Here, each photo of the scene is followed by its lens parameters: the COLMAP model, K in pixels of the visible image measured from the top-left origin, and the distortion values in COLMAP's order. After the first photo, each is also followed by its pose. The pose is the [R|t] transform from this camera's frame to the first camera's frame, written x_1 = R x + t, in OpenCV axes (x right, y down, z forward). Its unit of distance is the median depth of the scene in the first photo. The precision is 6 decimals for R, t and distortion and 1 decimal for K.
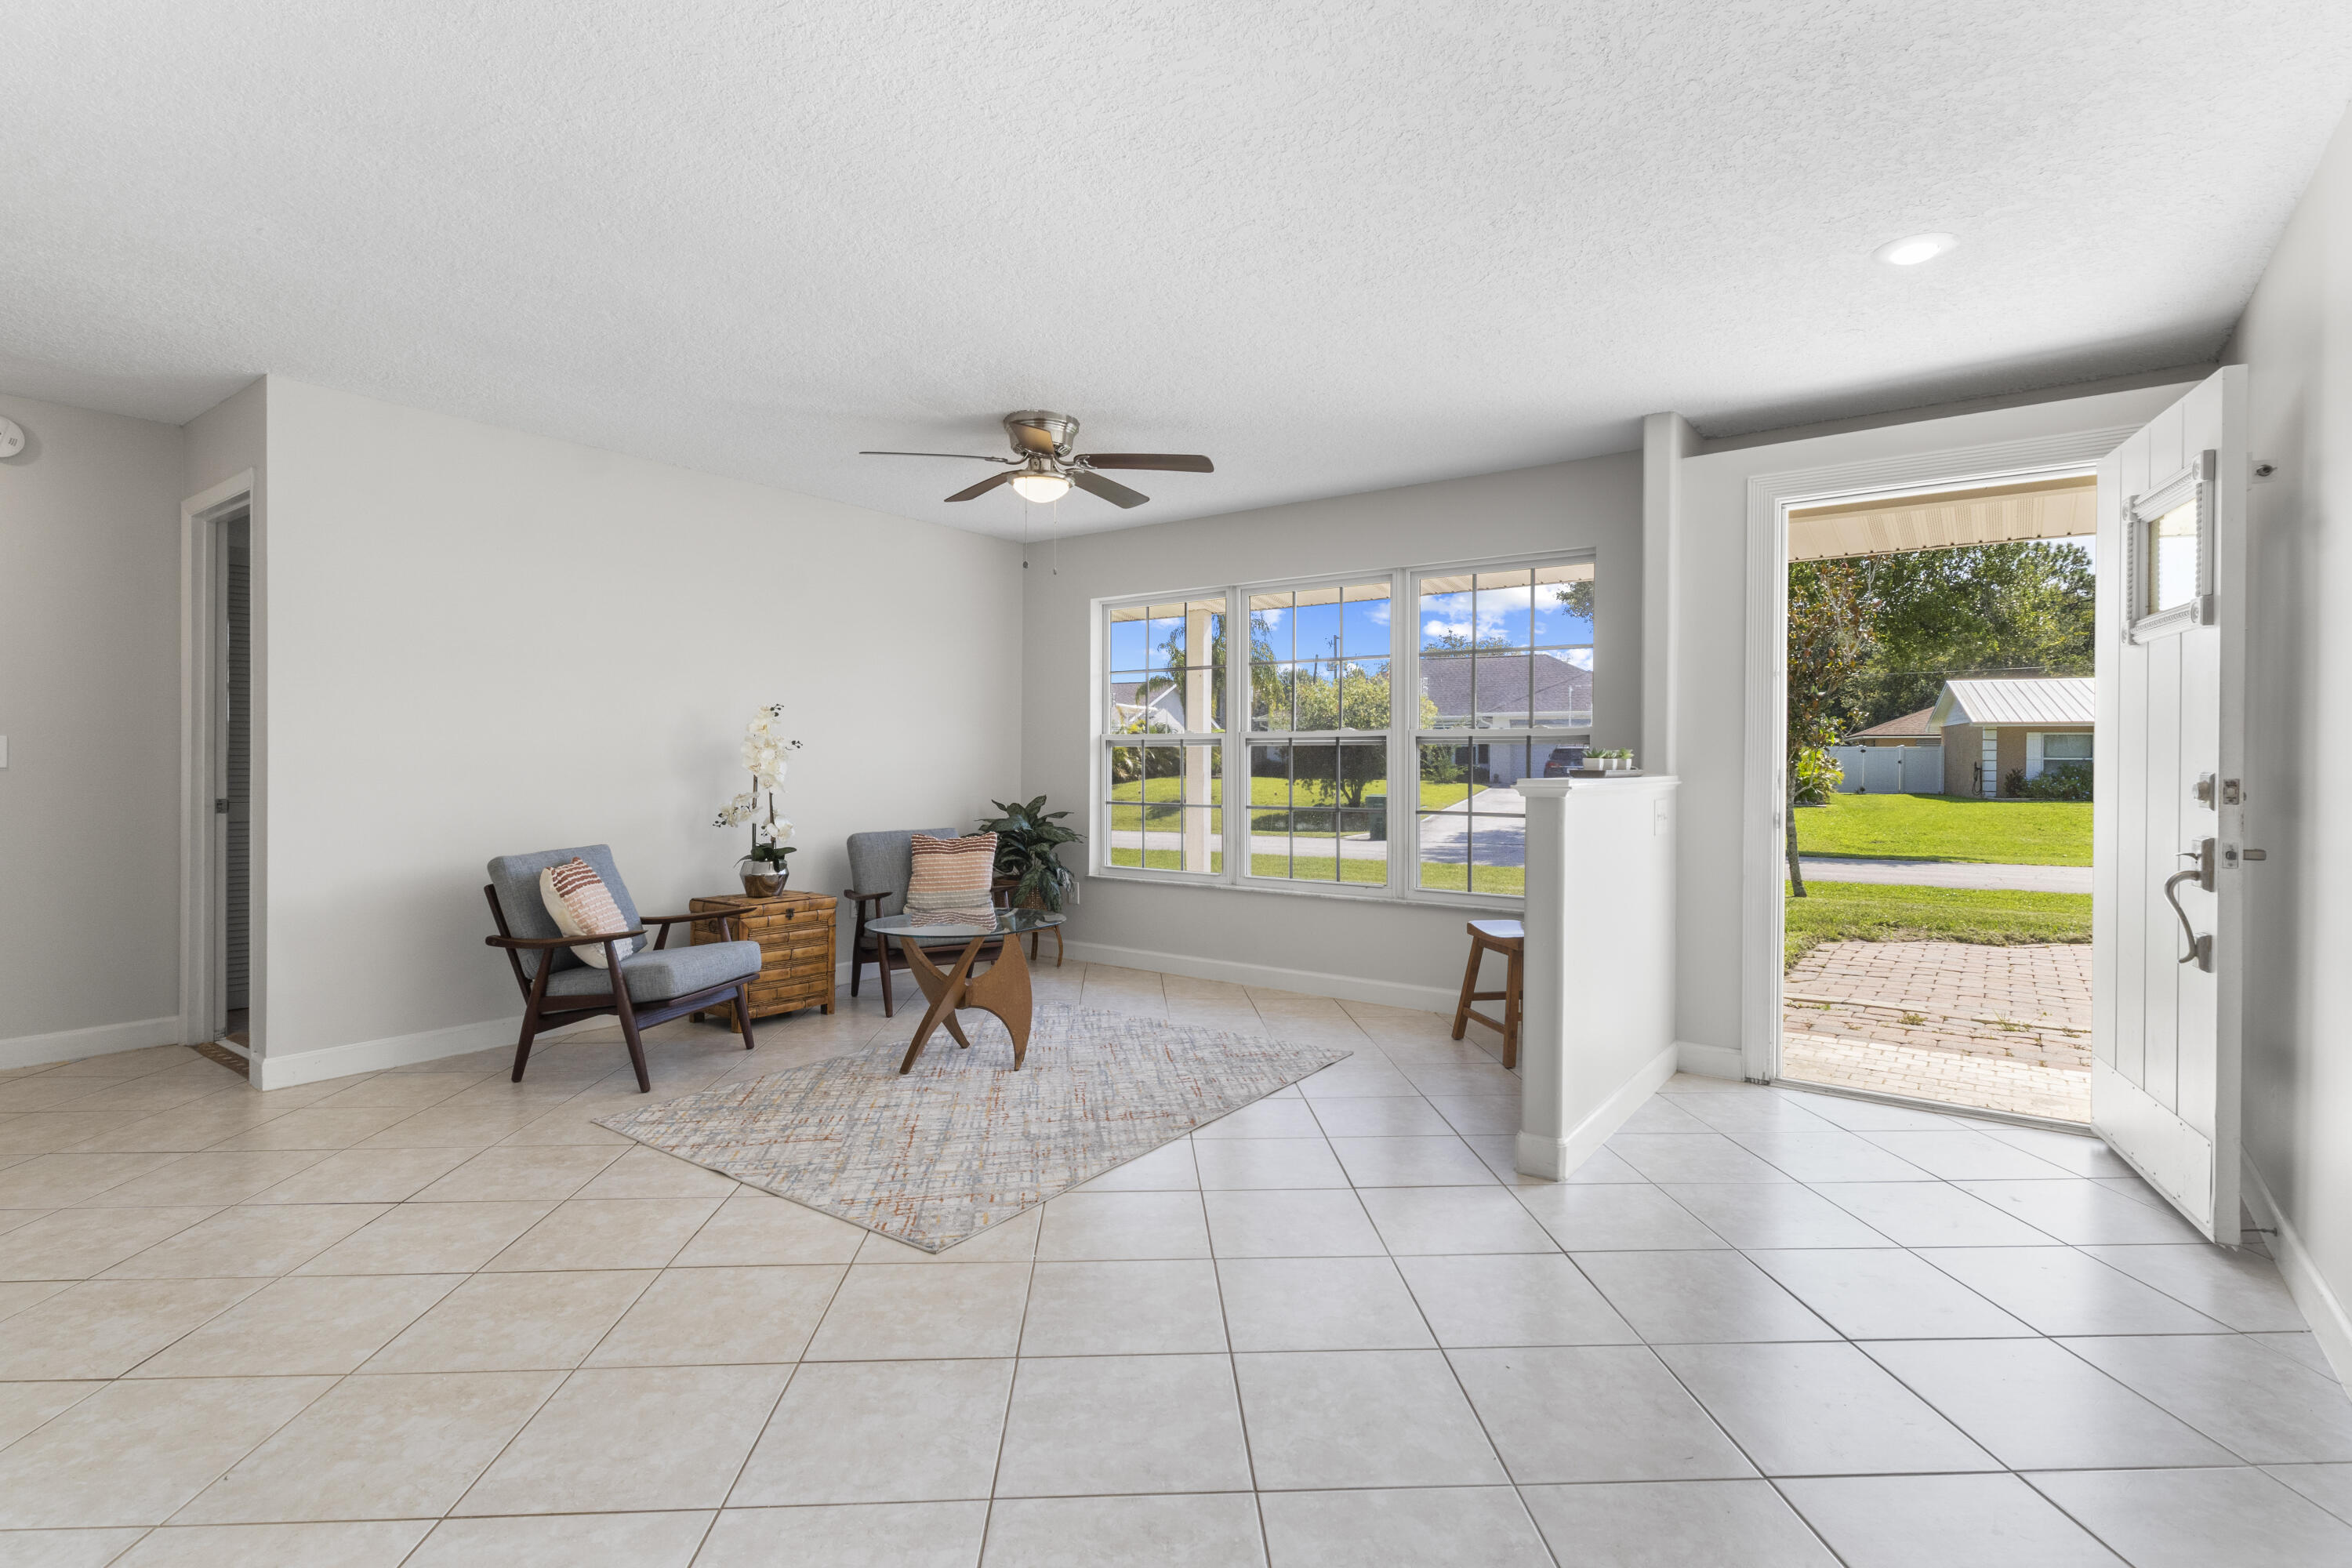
lens RADIAL K [[1128.1, 0, 1180.8], [0, 1128.1, 776.4], [0, 0, 1]] dist [0.002178, -0.000217]
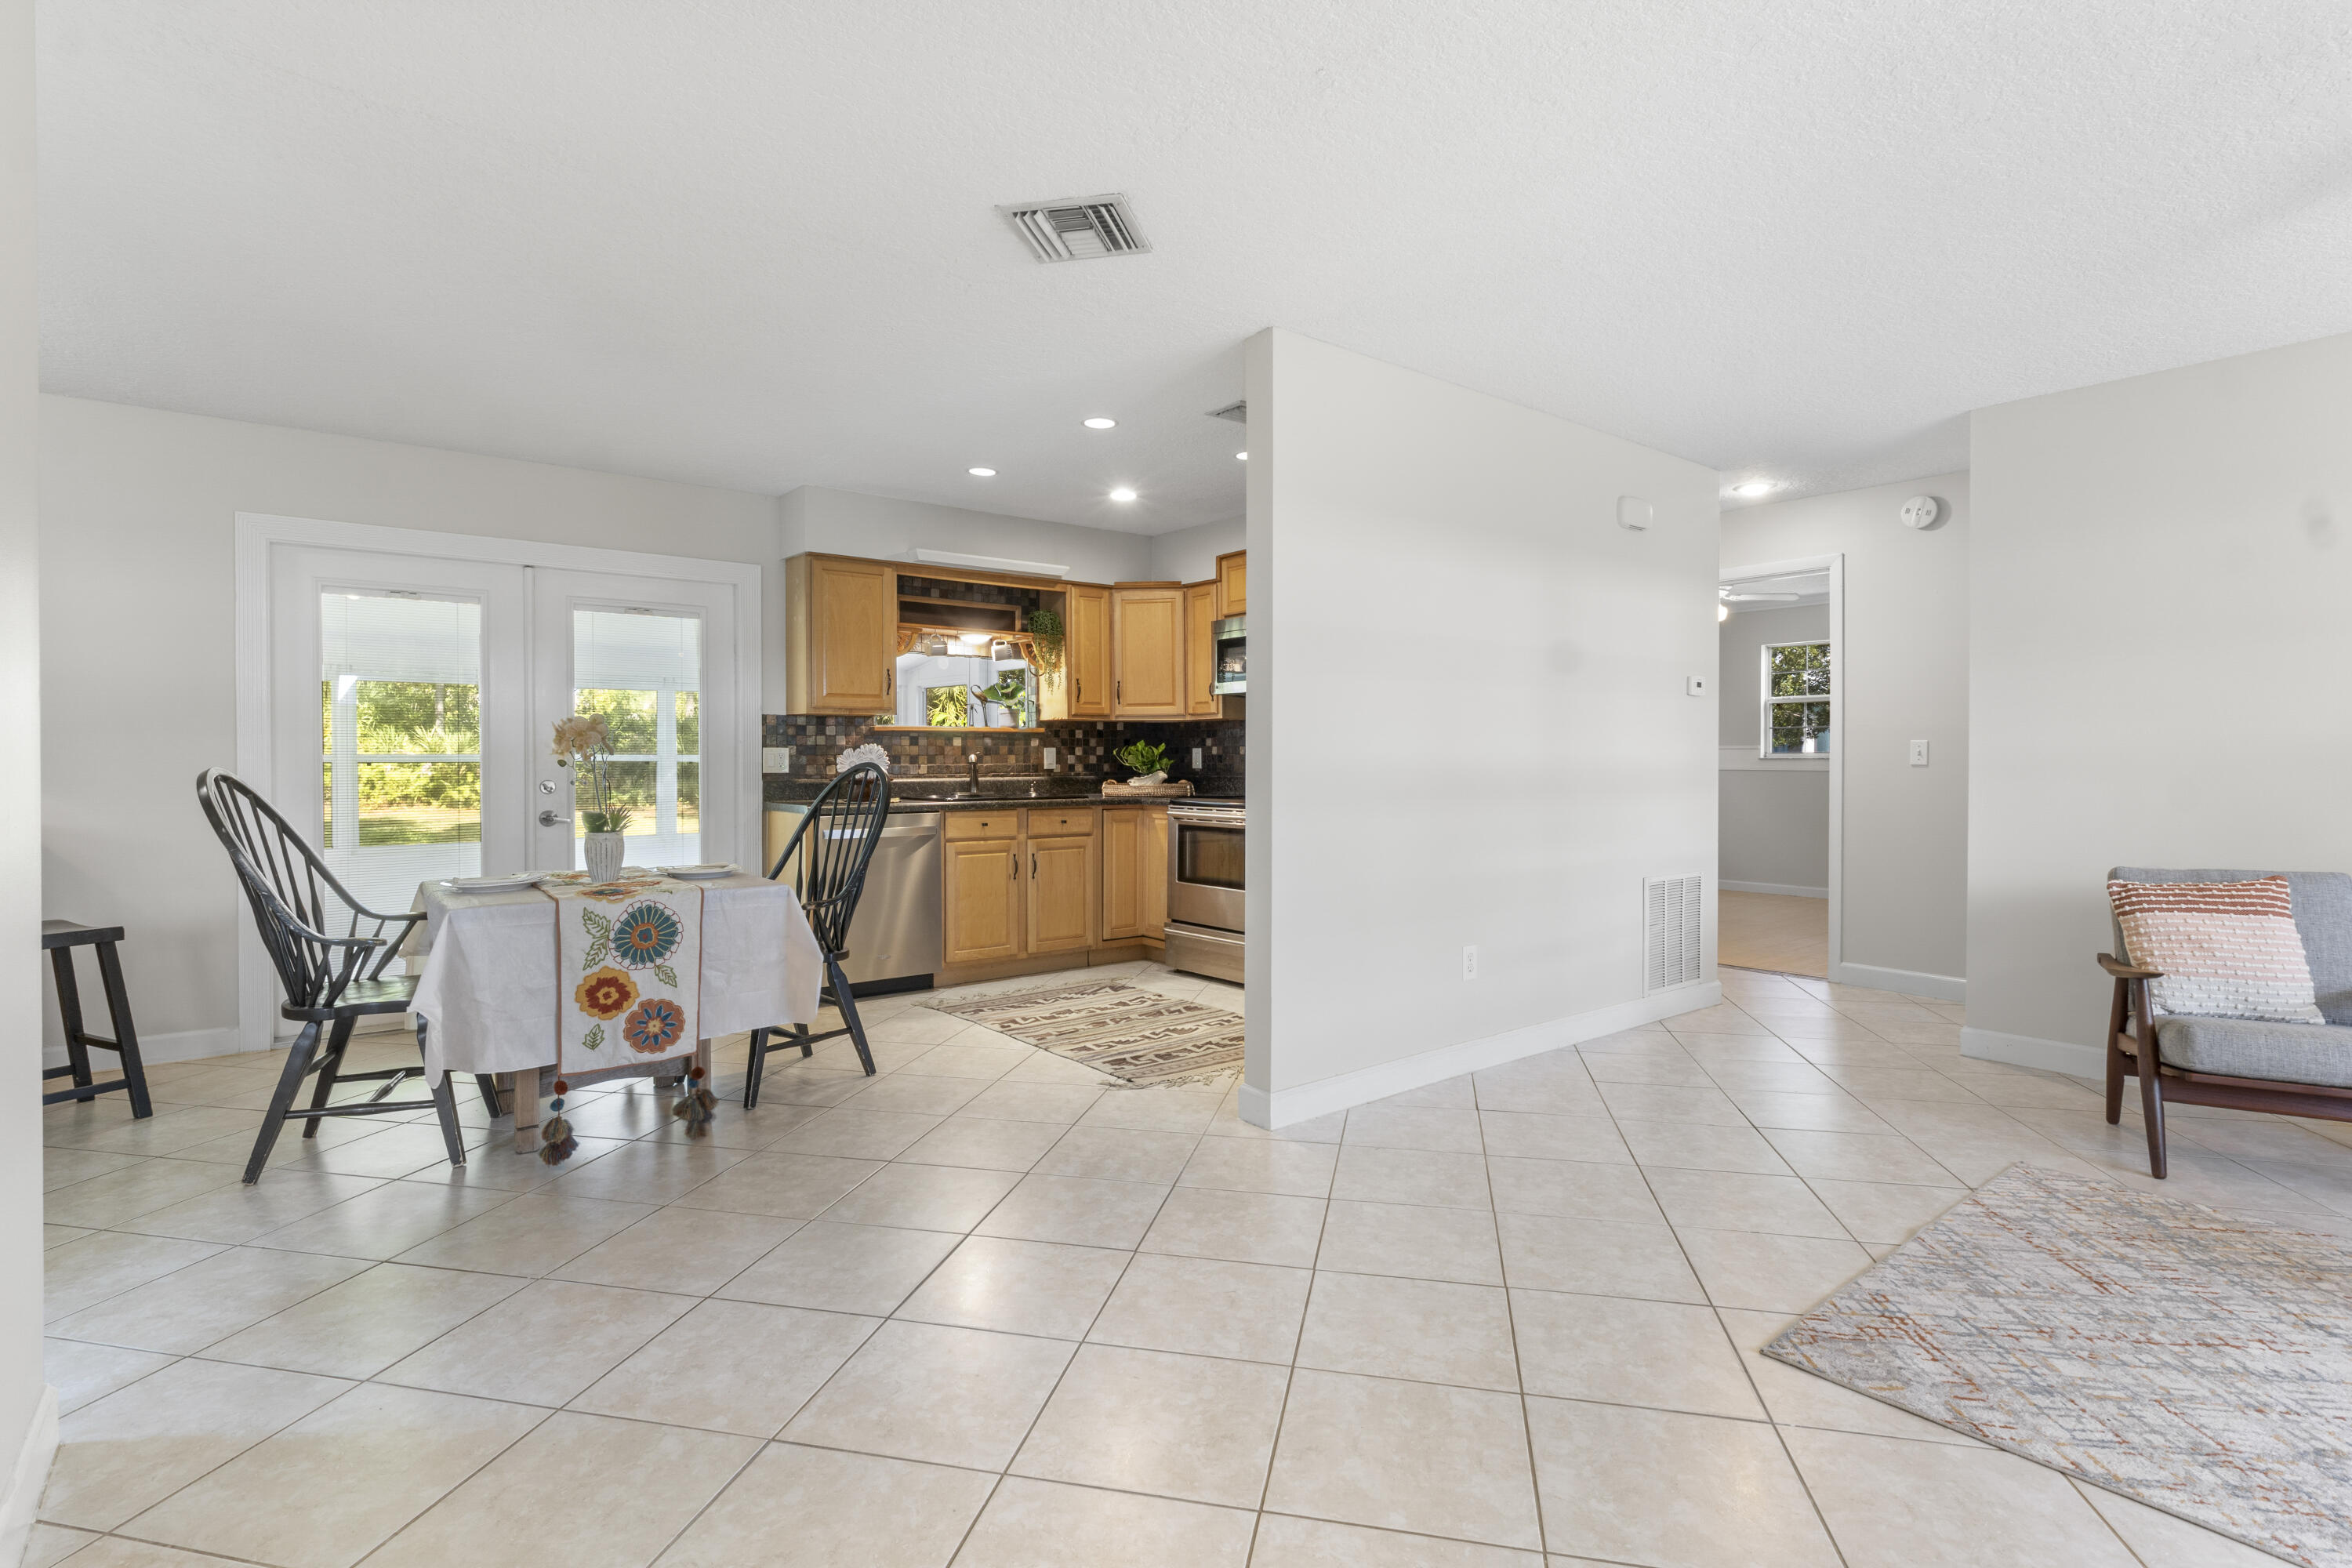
lens RADIAL K [[1128.1, 0, 1181.8], [0, 1128.1, 767.2], [0, 0, 1]] dist [0.002178, -0.000217]
pose [[-0.262261, 0.006084, -0.964978, 0.434107], [-0.017810, 0.999779, 0.011144, -0.003422], [0.964833, 0.020109, -0.262095, 0.507743]]
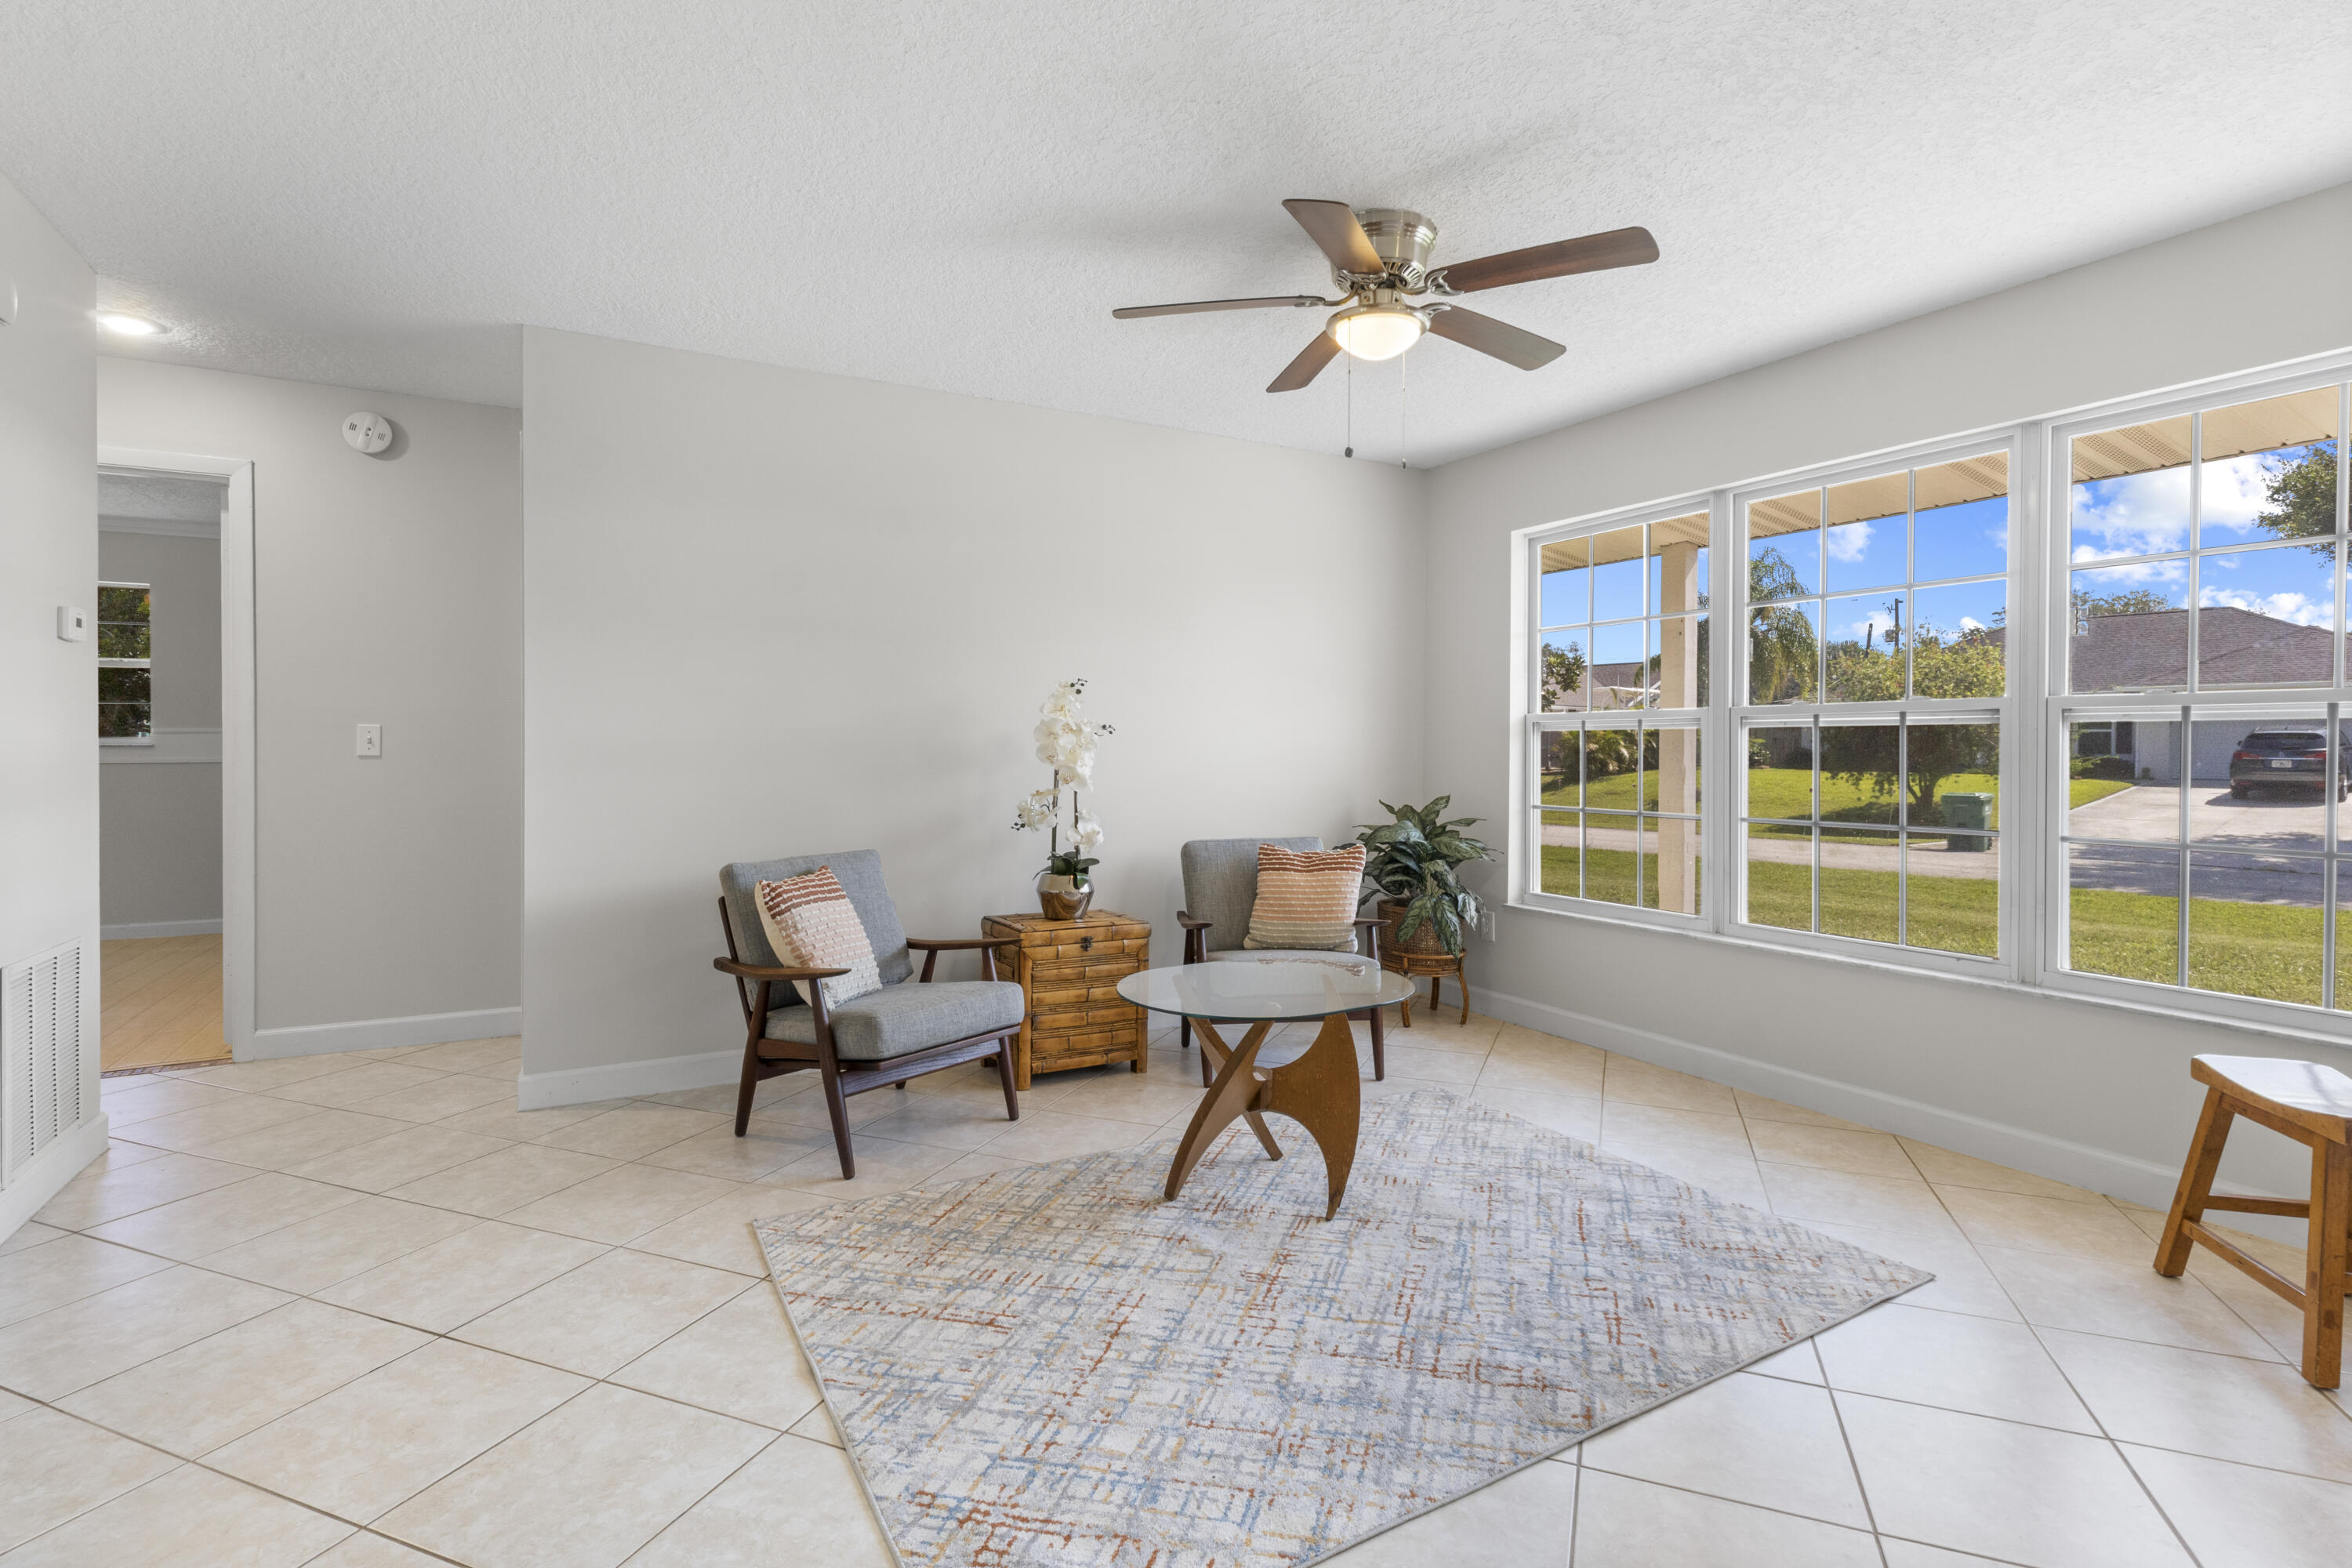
lens RADIAL K [[1128.1, 0, 1178.8], [0, 1128.1, 762.2], [0, 0, 1]] dist [0.002178, -0.000217]
pose [[0.909333, 0.005554, -0.416032, 0.047934], [-0.006787, 0.999976, -0.001484, -0.005313], [0.416013, 0.004173, 0.909349, 0.364905]]
